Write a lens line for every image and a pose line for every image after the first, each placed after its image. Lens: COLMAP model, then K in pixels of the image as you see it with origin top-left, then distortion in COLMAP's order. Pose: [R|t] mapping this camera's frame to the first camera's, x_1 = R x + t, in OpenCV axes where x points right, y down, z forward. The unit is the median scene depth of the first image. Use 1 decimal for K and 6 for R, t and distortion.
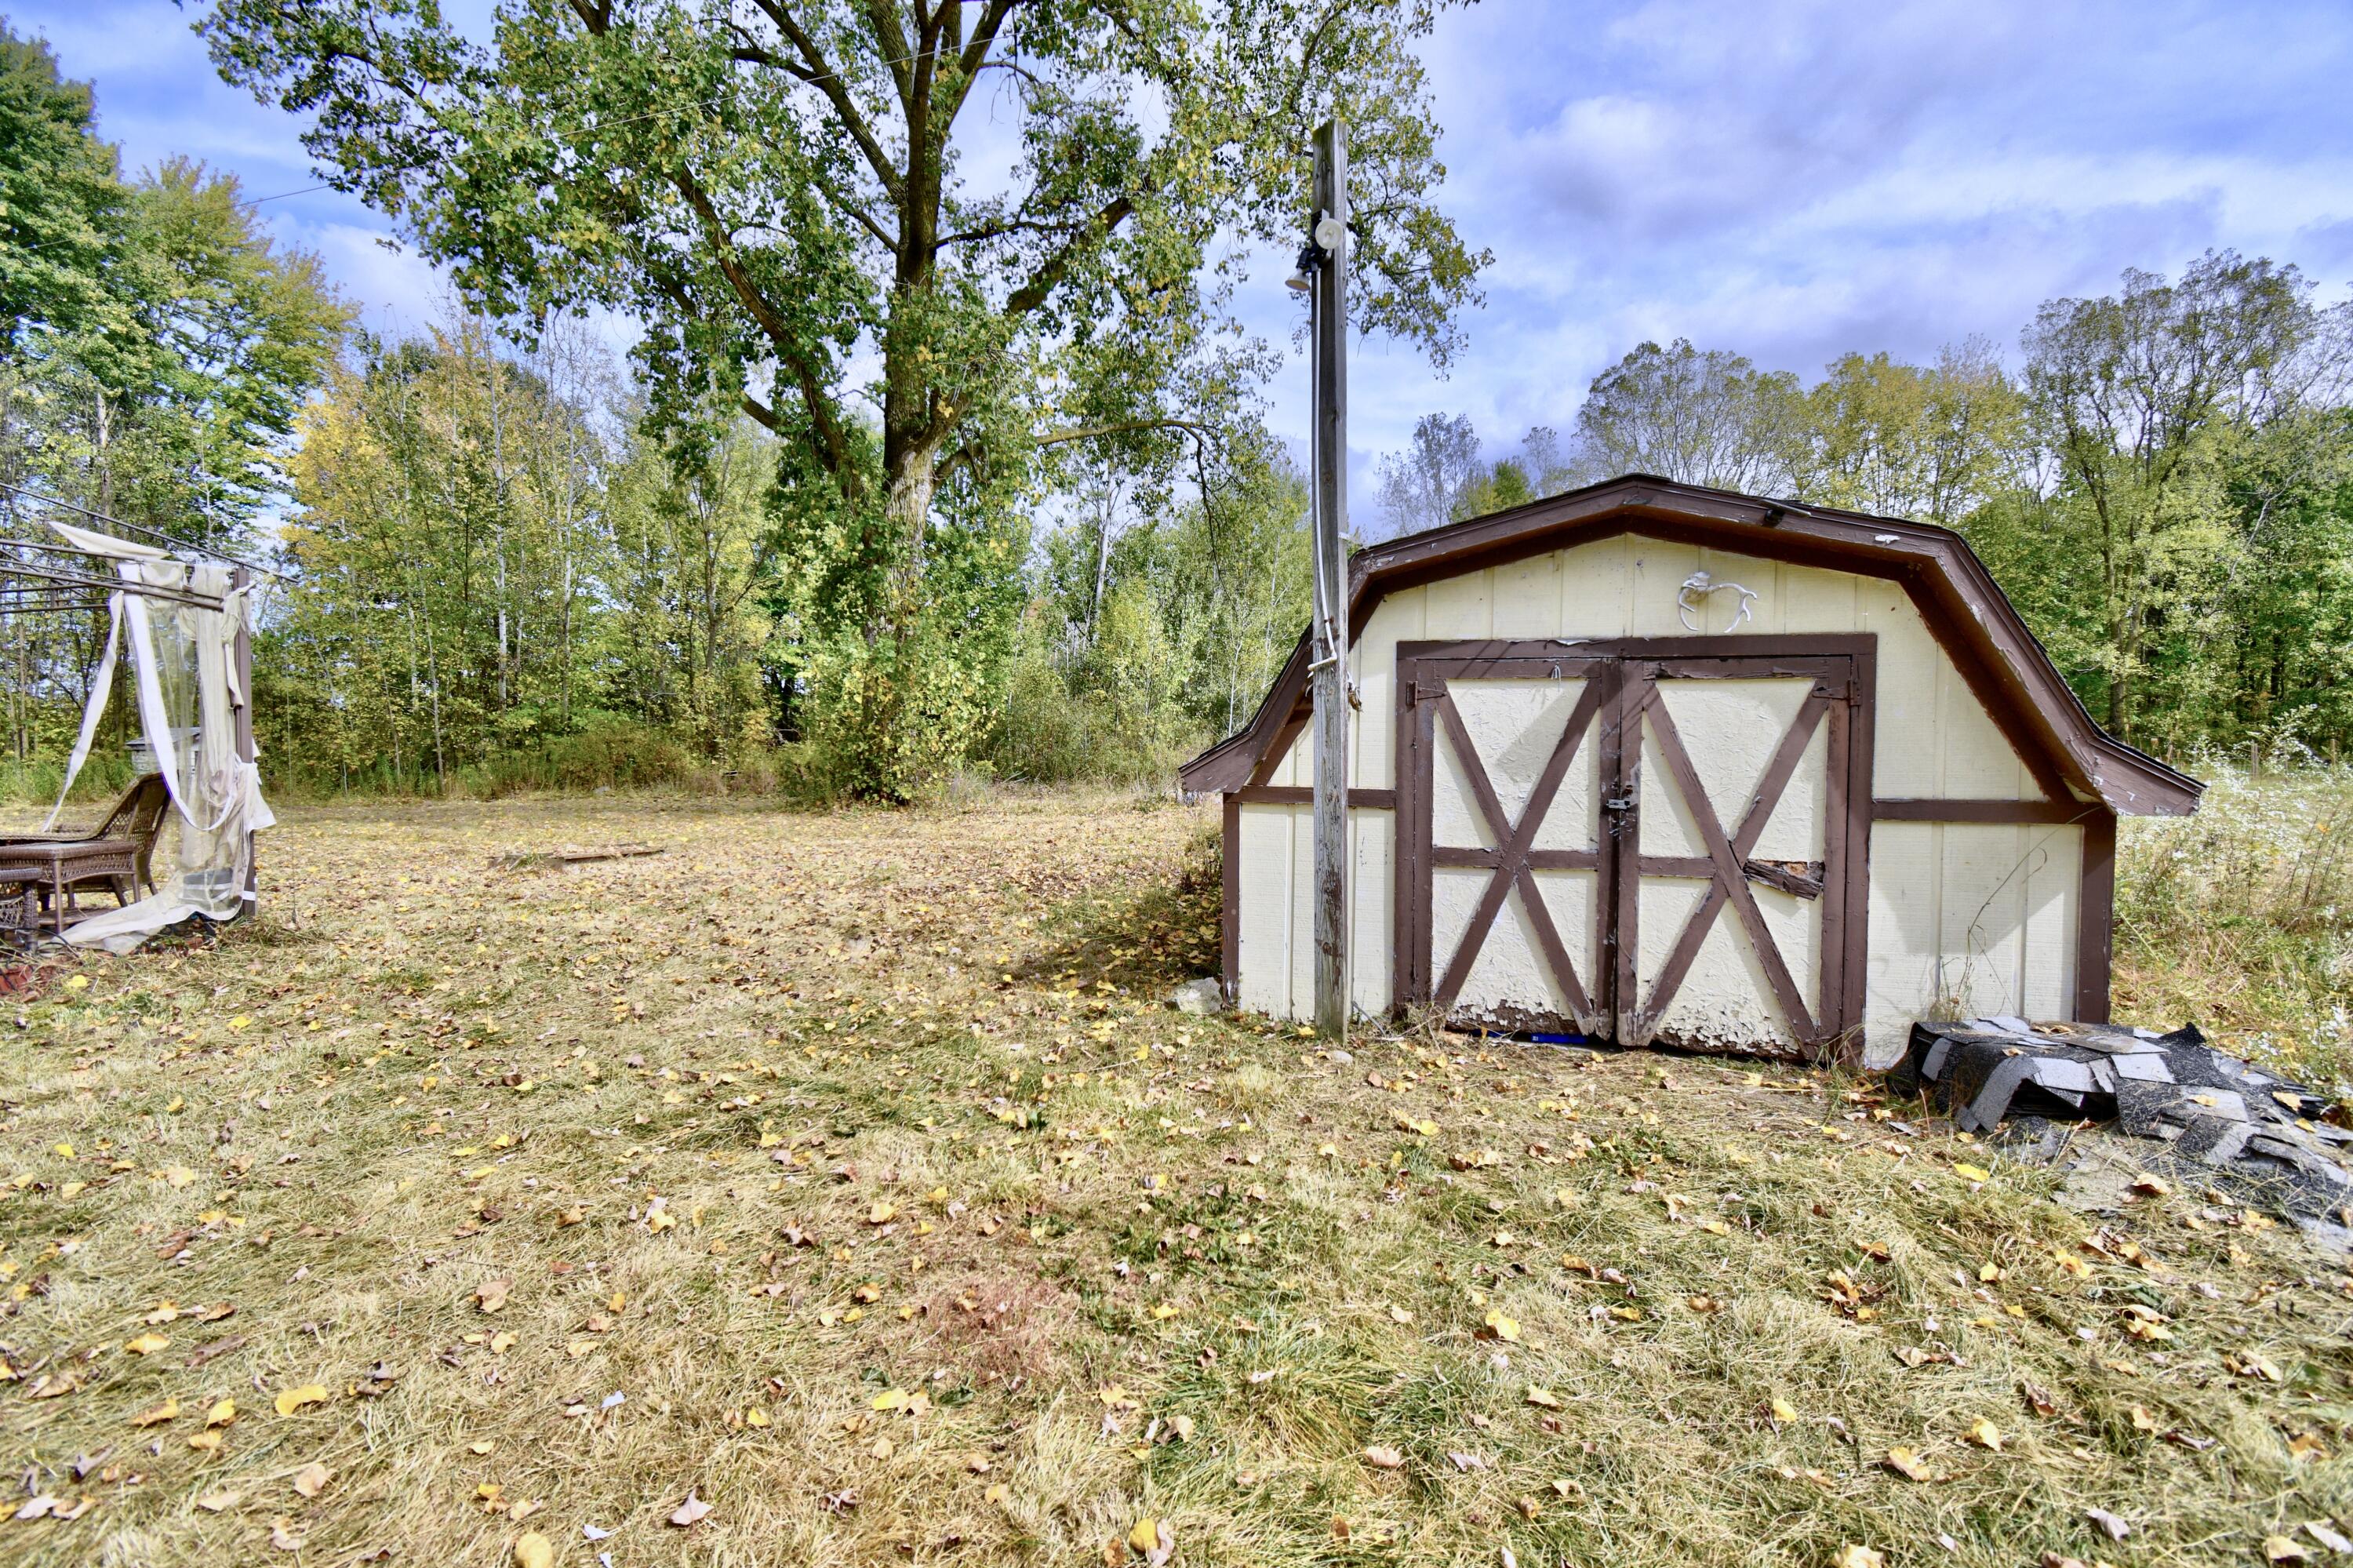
lens RADIAL K [[1030.4, 0, 1173.1], [0, 1030.4, 783.4], [0, 0, 1]] dist [0.007454, -0.004331]
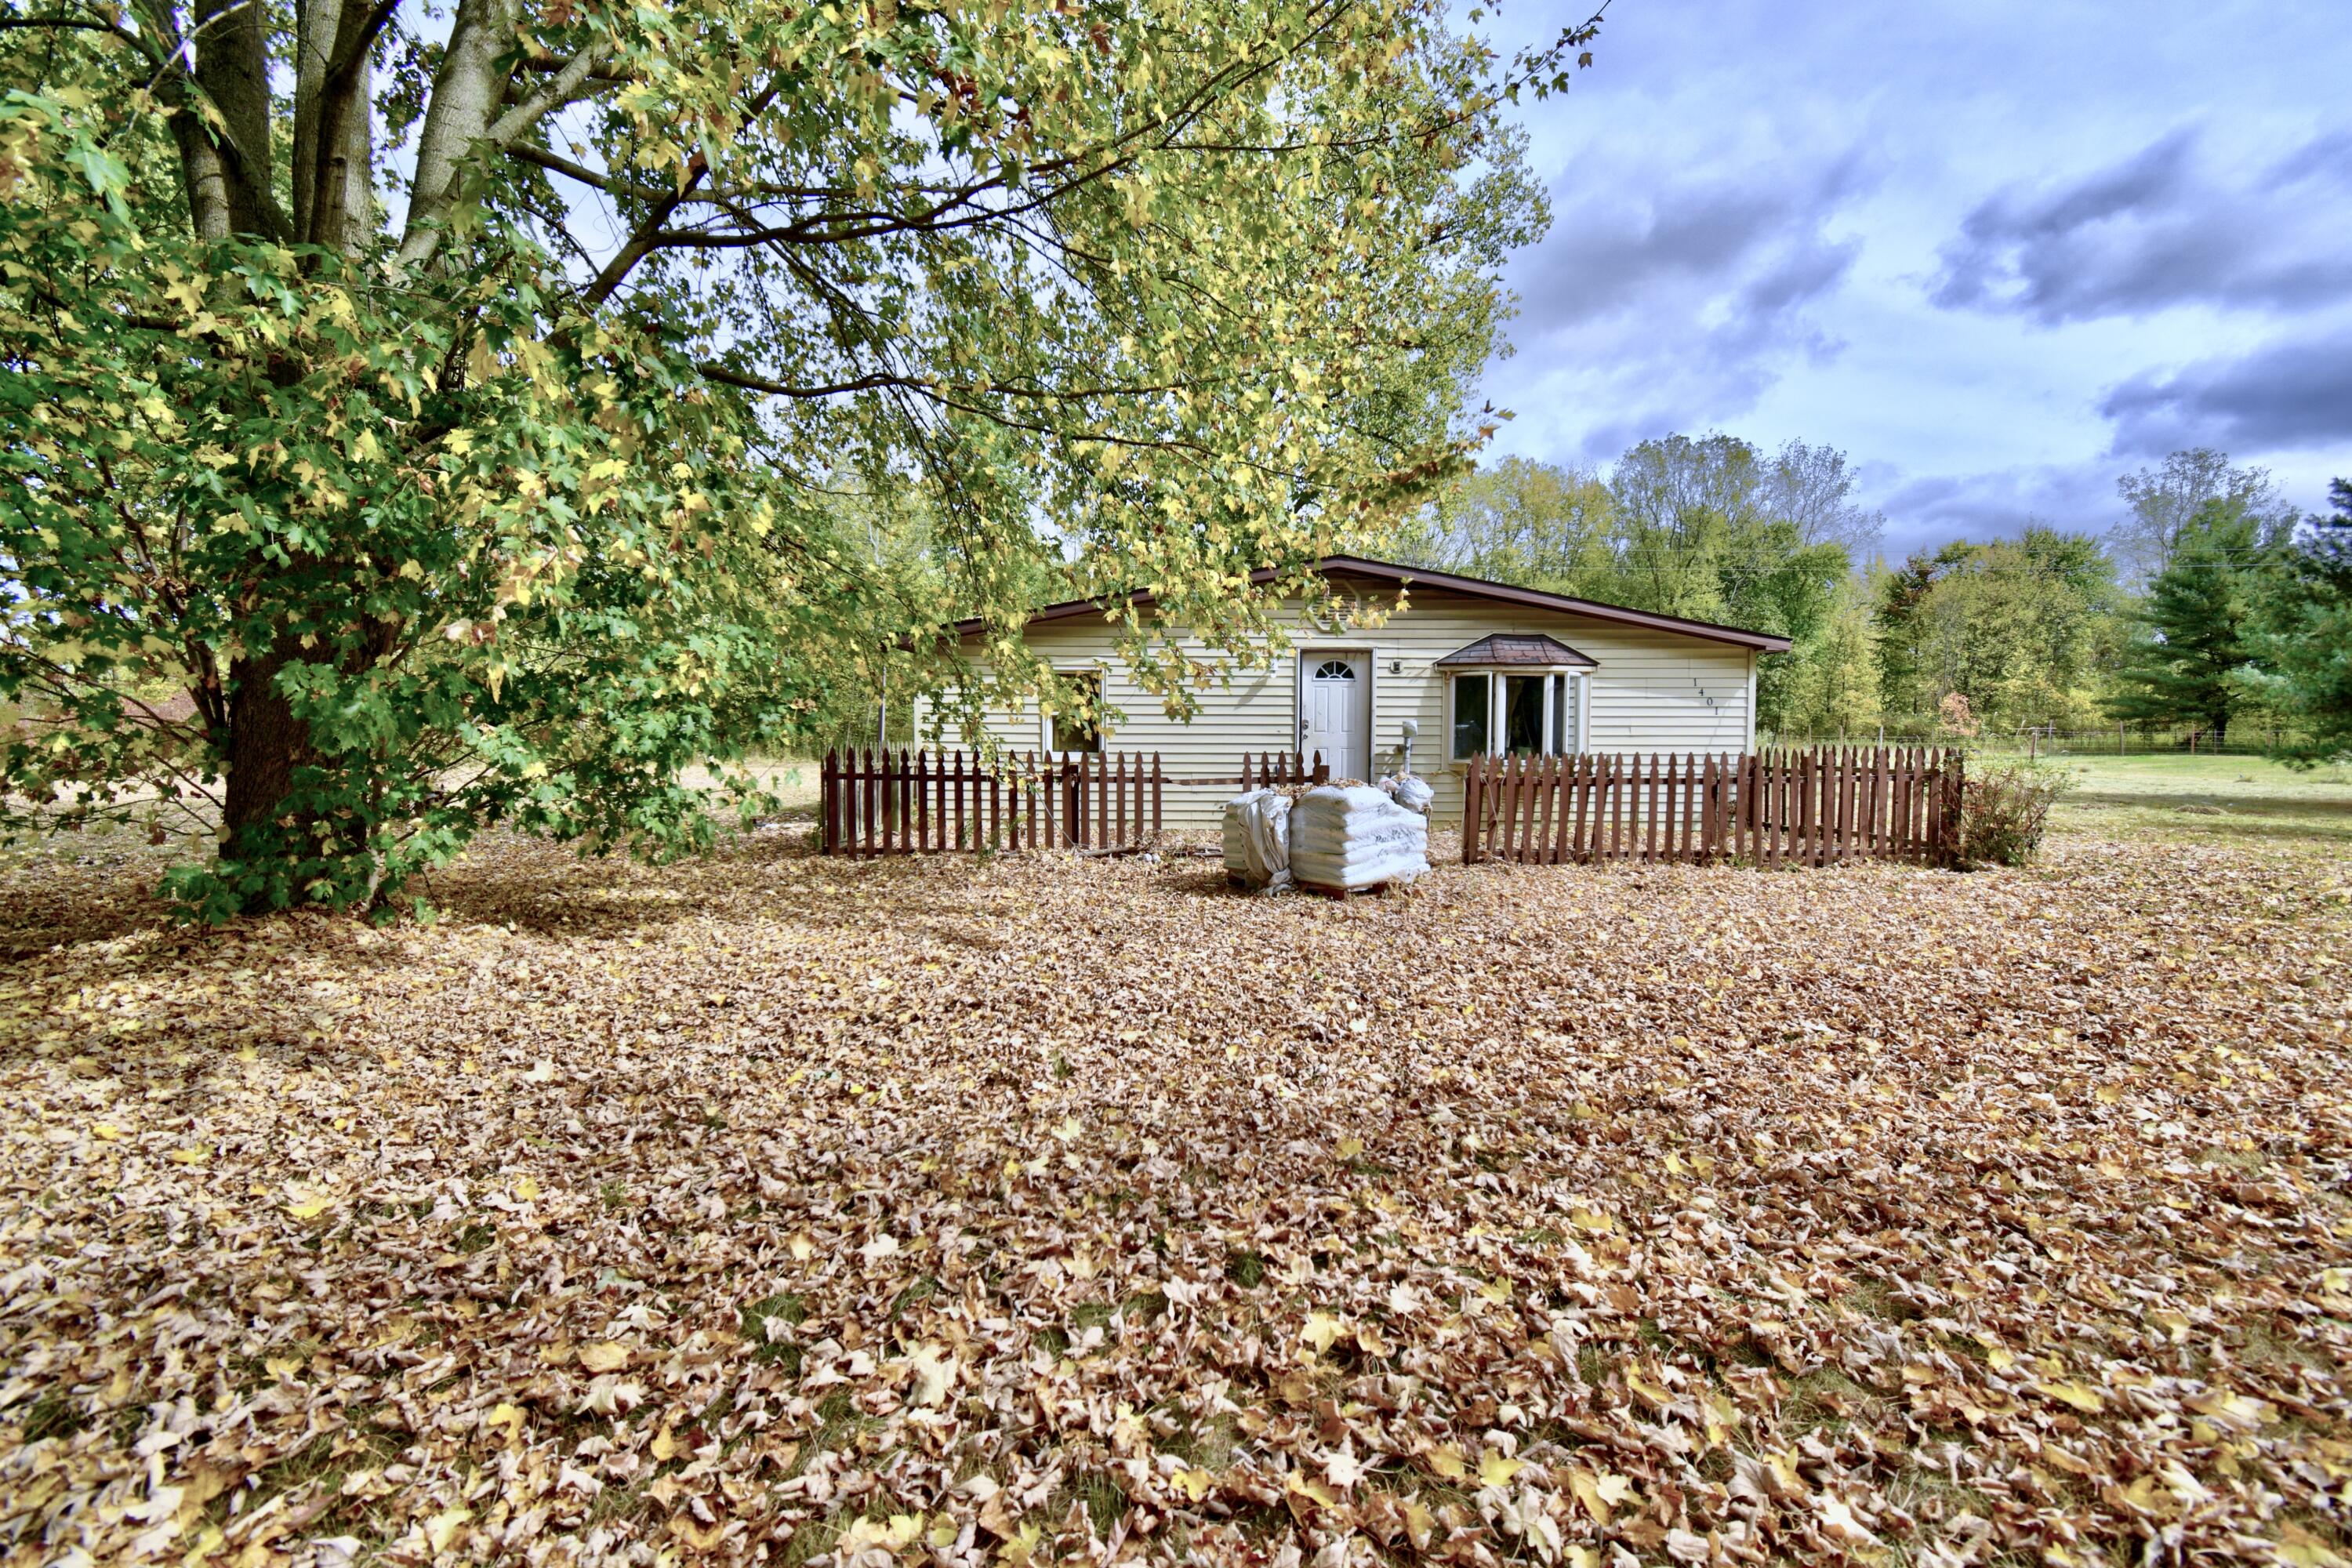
lens RADIAL K [[1029.9, 0, 1187.7], [0, 1029.9, 779.0], [0, 0, 1]] dist [0.007454, -0.004331]
pose [[0.947123, -0.014282, 0.320552, -3.891389], [0.008907, 0.999794, 0.018228, 0.102424], [-0.320747, -0.014409, 0.947055, -3.582737]]
